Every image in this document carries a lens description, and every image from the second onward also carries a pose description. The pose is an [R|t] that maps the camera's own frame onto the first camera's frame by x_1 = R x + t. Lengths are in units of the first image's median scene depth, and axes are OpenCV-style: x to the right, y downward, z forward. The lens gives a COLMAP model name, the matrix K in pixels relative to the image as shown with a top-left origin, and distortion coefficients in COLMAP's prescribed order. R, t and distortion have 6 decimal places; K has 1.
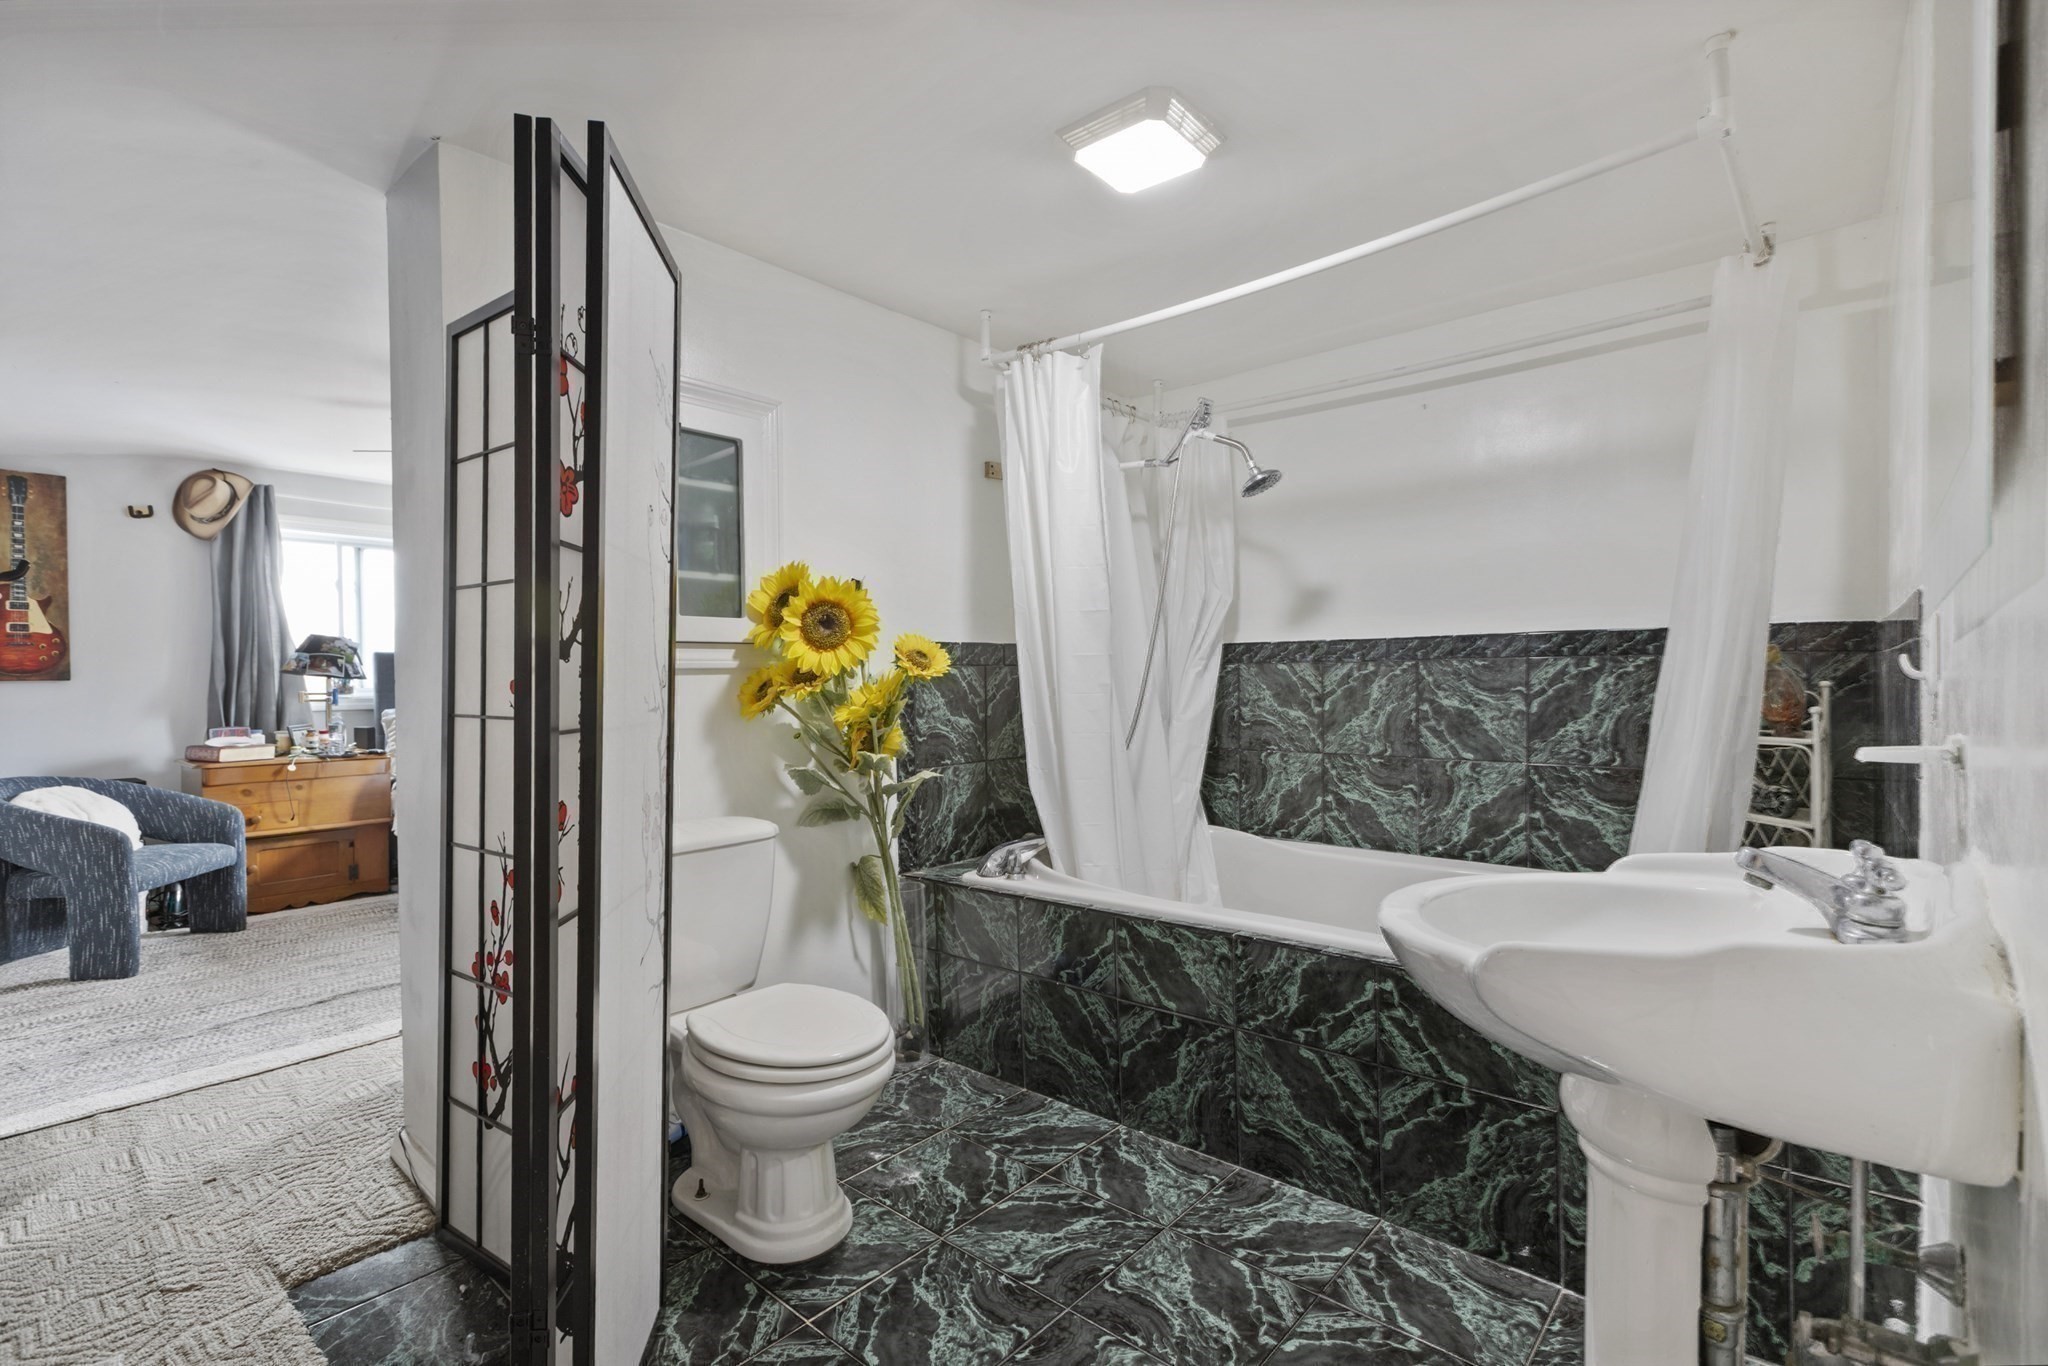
lens RADIAL K [[900.1, 0, 1011.9], [0, 900.1, 692.7], [0, 0, 1]] dist [-0.010219, 0.000092]
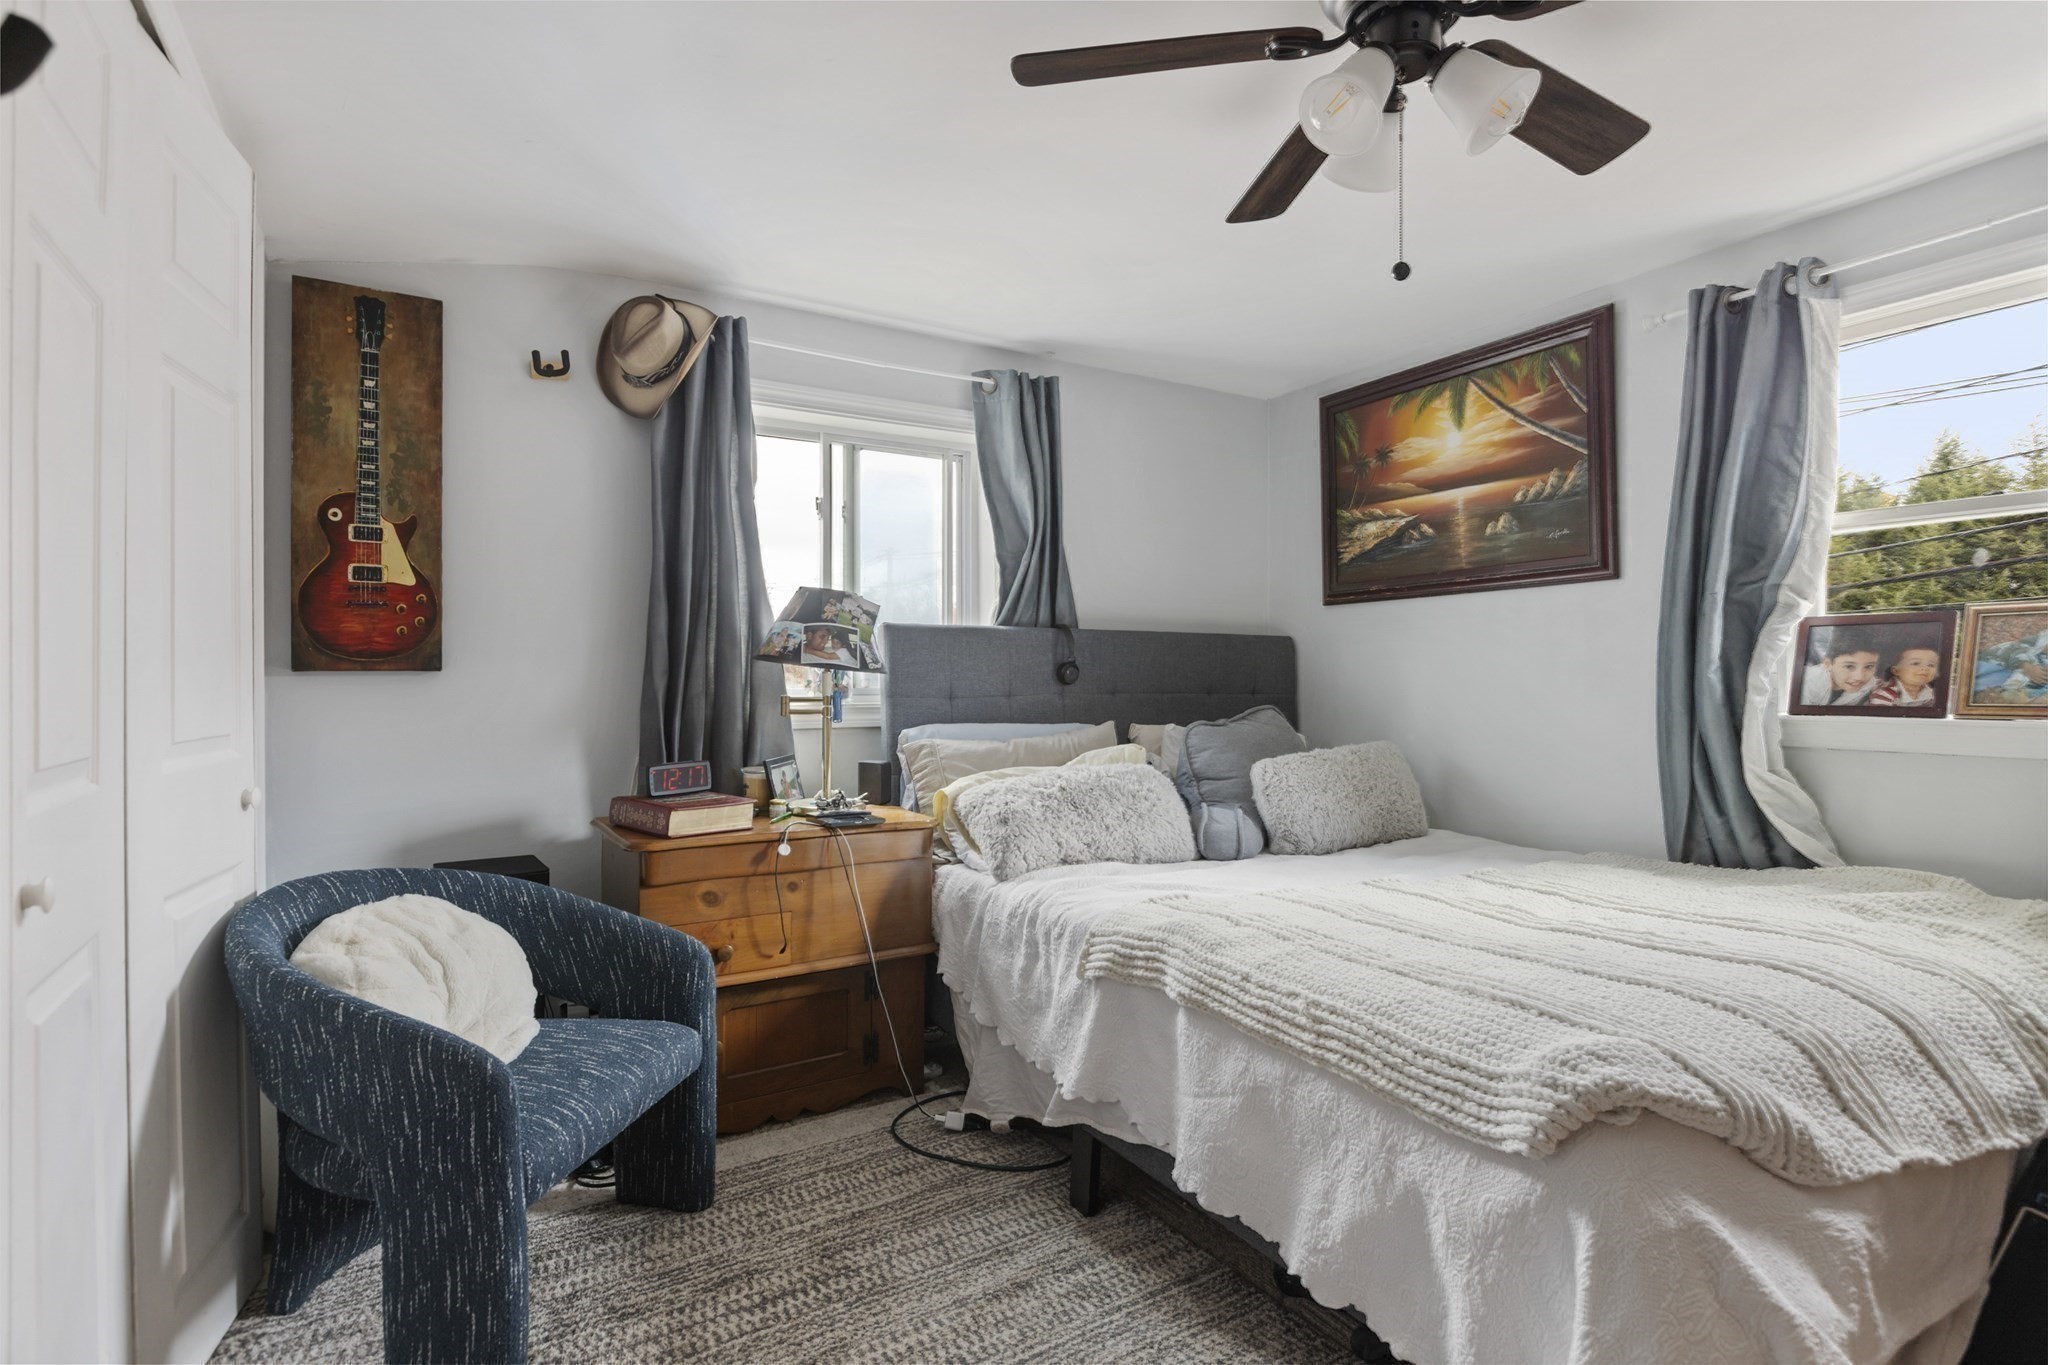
lens RADIAL K [[1001.2, 0, 1030.7], [0, 1001.2, 675.4], [0, 0, 1]] dist [-0.011938, 0.000293]
pose [[0.948211, 0.007818, -0.317546, -0.521265], [-0.013354, 0.999794, -0.015262, -0.006537], [0.317361, 0.018712, 0.948120, 0.535880]]
